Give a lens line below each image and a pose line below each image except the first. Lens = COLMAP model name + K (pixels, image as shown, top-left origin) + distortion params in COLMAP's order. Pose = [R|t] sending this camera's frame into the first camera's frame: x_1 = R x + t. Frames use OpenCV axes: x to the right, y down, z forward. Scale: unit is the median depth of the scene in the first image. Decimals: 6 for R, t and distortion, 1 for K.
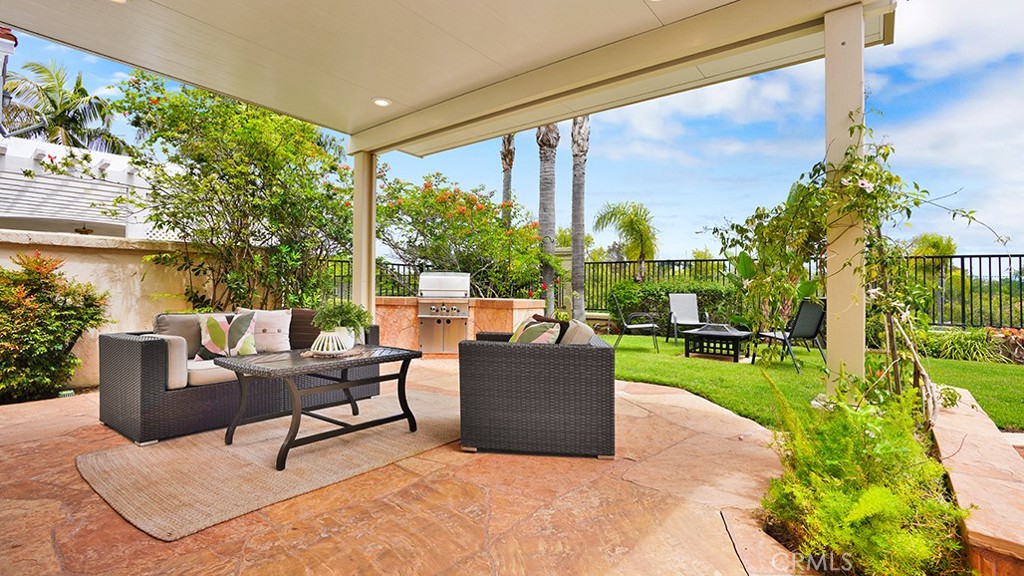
lens RADIAL K [[473.2, 0, 521.1], [0, 473.2, 286.6], [0, 0, 1]] dist [-0.014637, 0.000689]
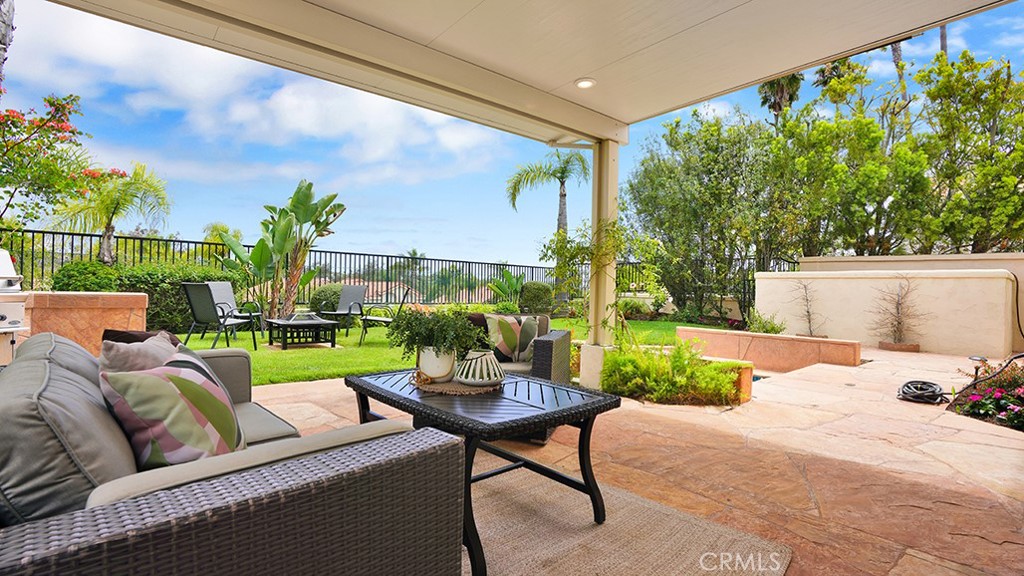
lens RADIAL K [[473.2, 0, 519.1], [0, 473.2, 289.6], [0, 0, 1]] dist [-0.014637, 0.000689]
pose [[0.173213, -0.013692, 0.984789, -0.455192], [-0.034567, 0.999203, 0.019972, -0.005675], [-0.984278, -0.037500, 0.172602, 0.349773]]
